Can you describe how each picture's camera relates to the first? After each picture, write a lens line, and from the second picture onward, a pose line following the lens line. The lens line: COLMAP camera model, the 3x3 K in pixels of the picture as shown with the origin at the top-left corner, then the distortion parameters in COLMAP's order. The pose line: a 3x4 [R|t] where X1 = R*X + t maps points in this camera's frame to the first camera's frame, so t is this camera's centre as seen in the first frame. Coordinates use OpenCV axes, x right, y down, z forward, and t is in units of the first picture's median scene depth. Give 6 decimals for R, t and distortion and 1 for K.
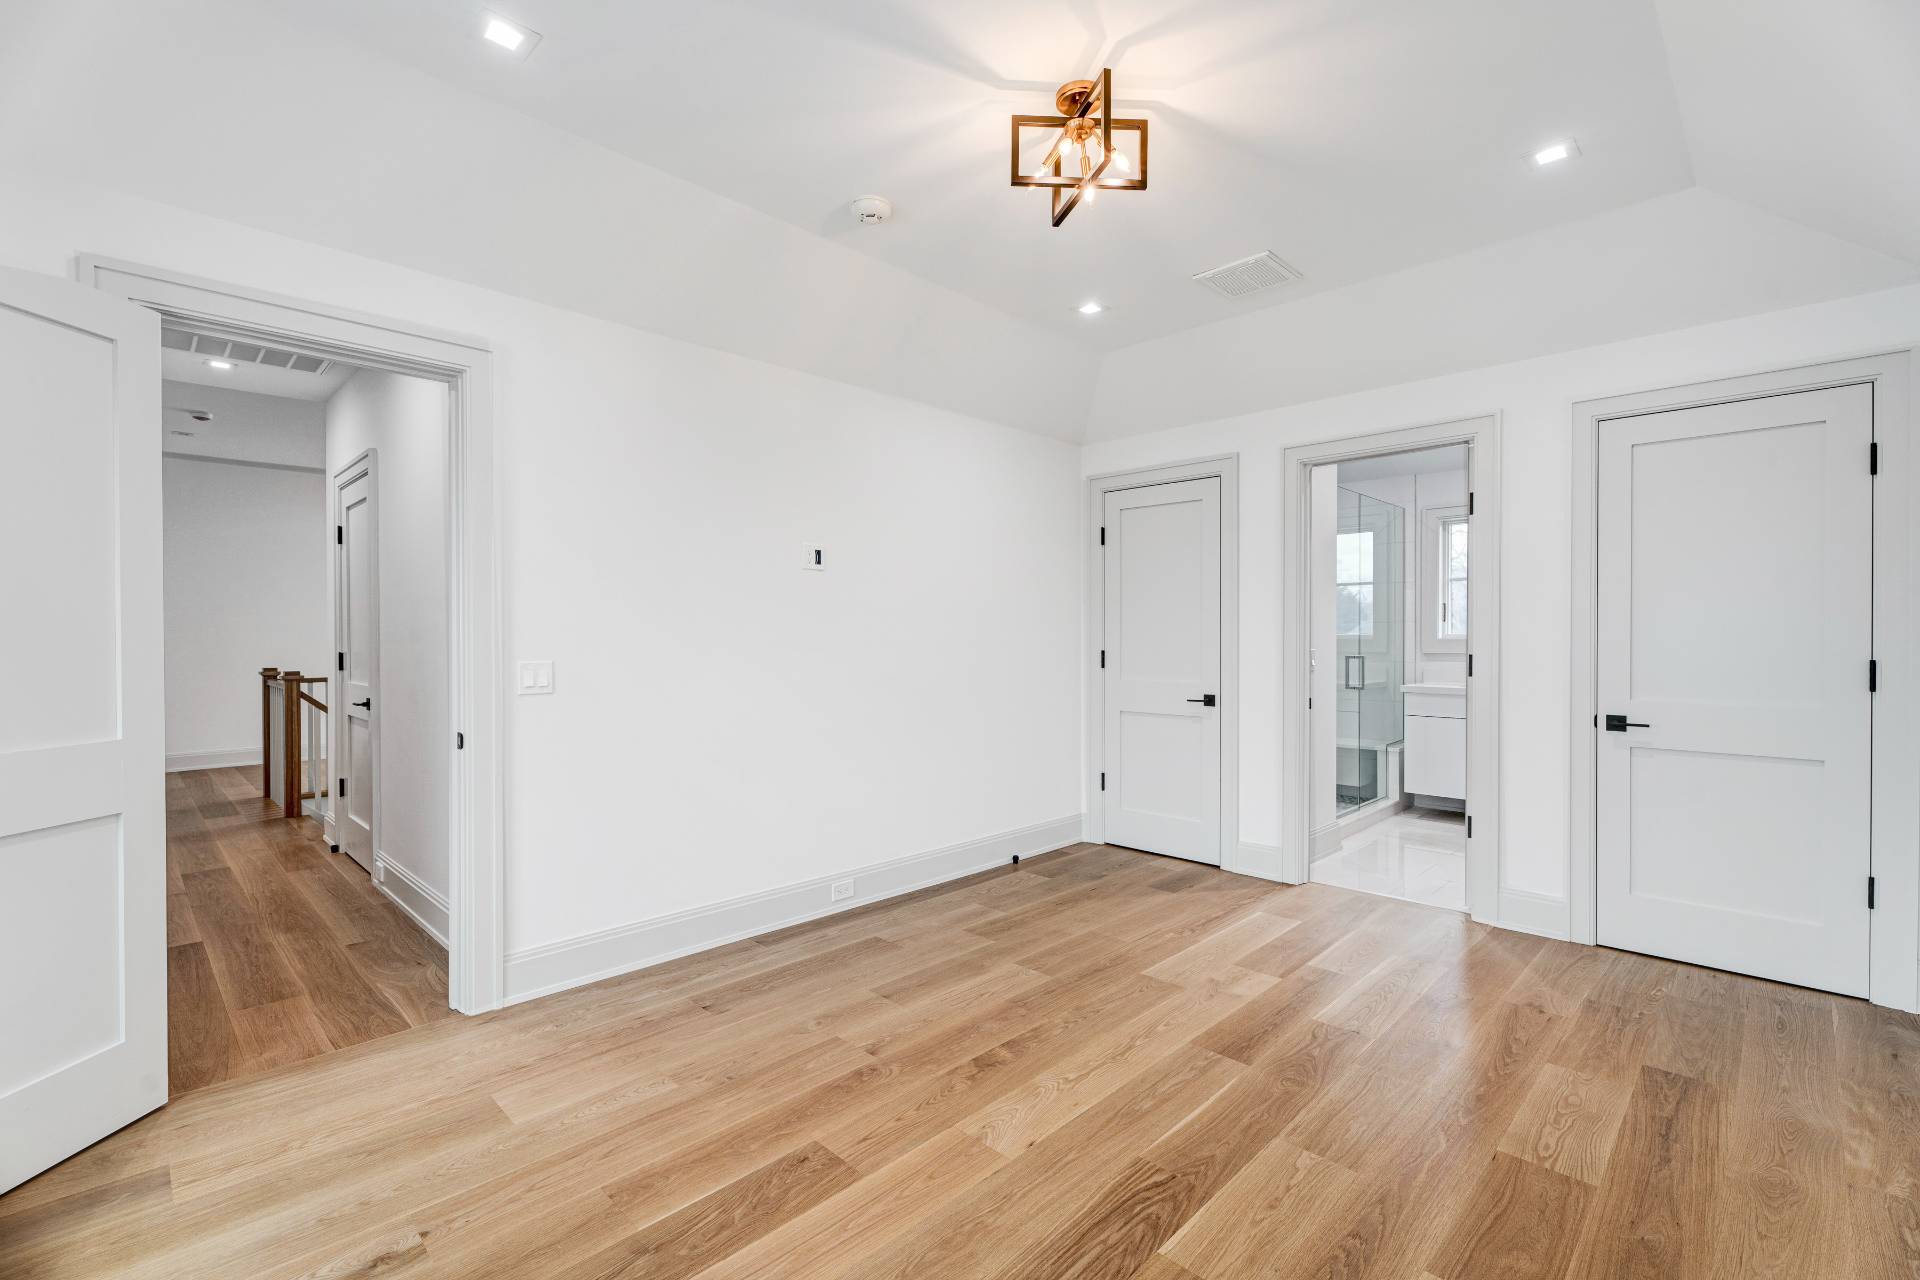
lens RADIAL K [[854.0, 0, 954.7], [0, 854.0, 638.6], [0, 0, 1]] dist [0.001794, 0.000049]
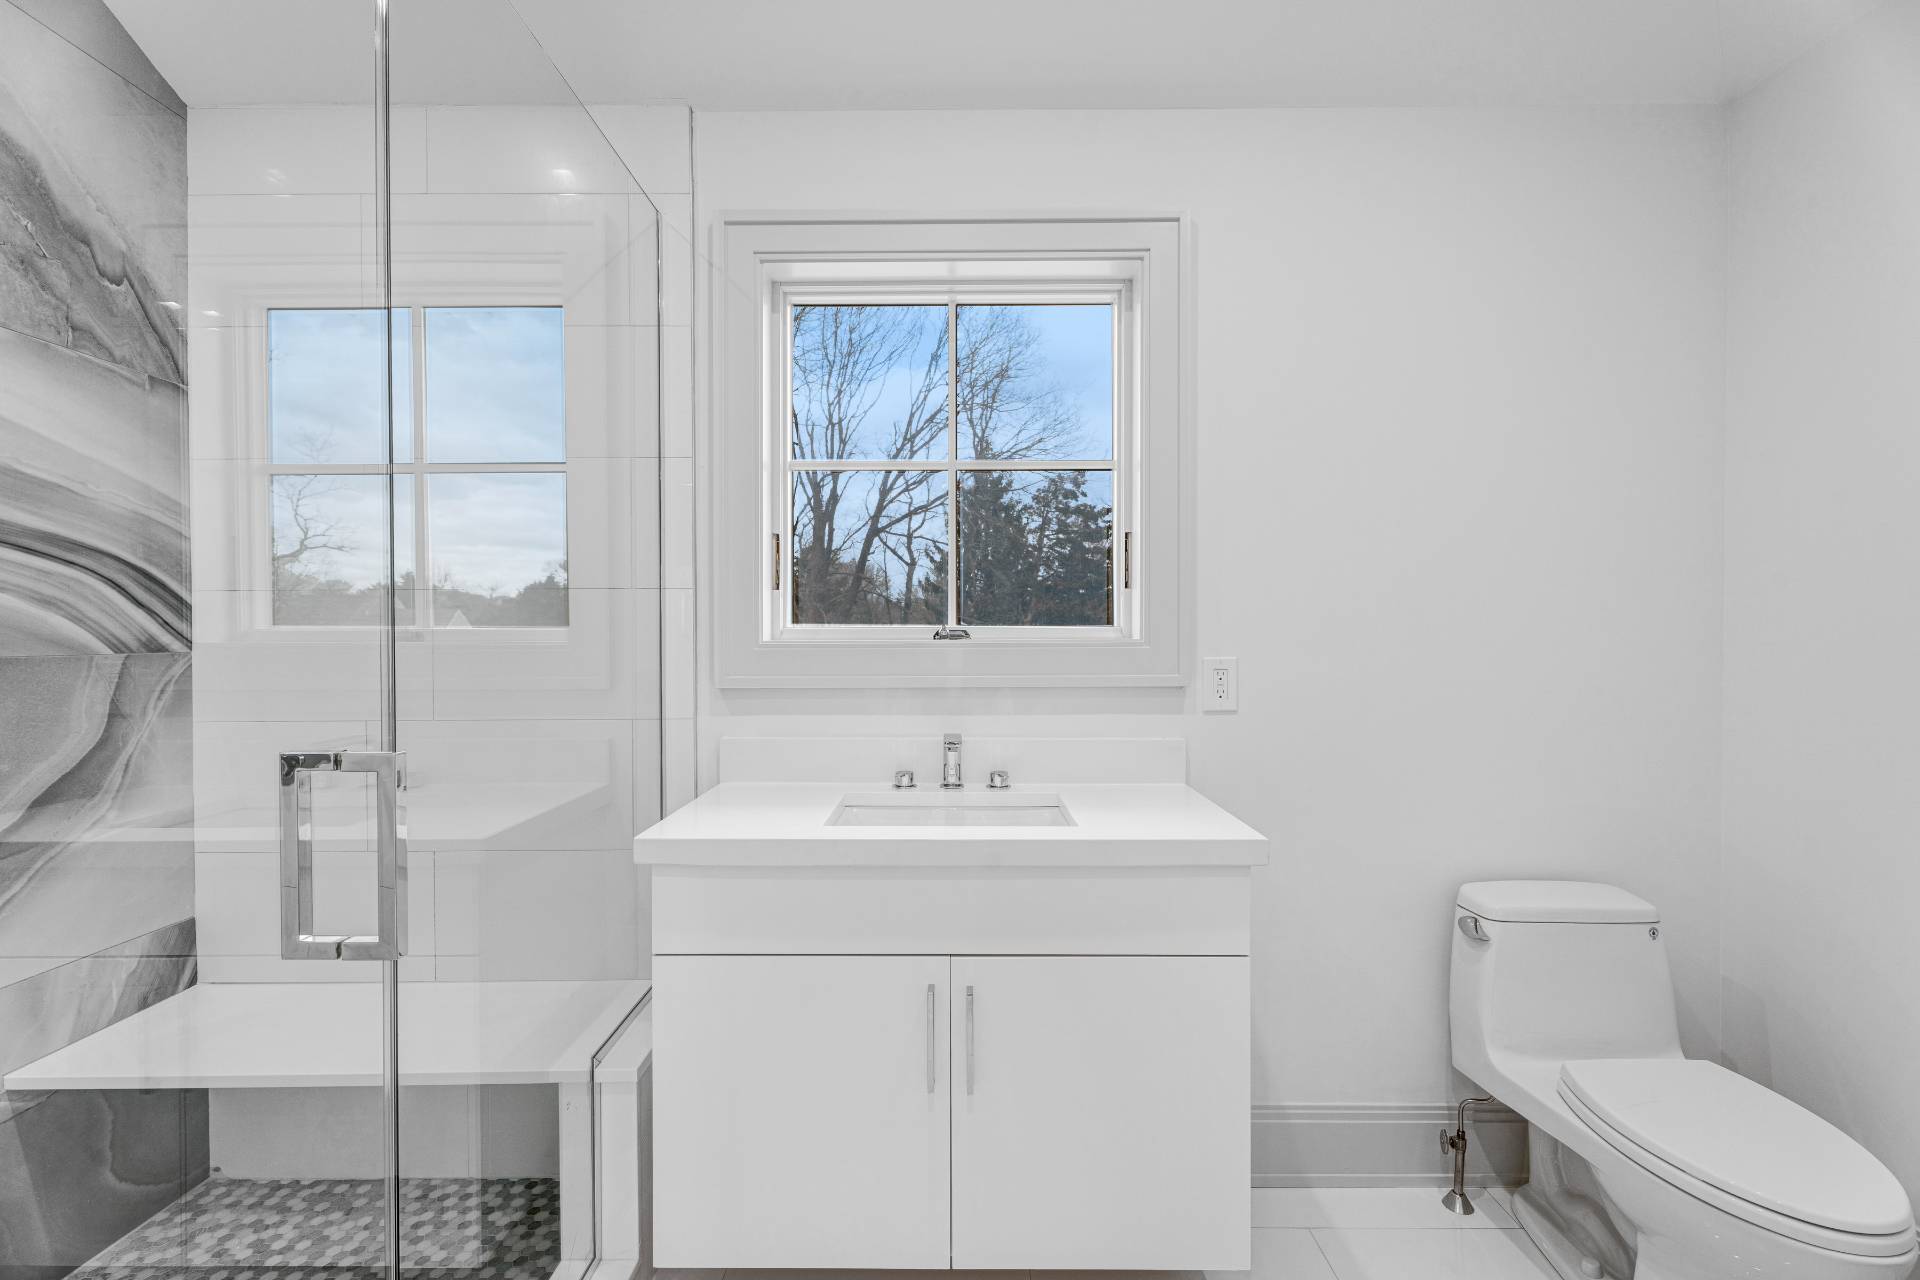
lens RADIAL K [[854.0, 0, 959.1], [0, 854.0, 640.1], [0, 0, 1]] dist [0.001794, 0.000049]
pose [[0.718382, -0.006616, 0.695617, 0.403968], [0.007608, 0.999970, 0.001654, -0.000818], [-0.695607, 0.004104, 0.718411, 0.732795]]
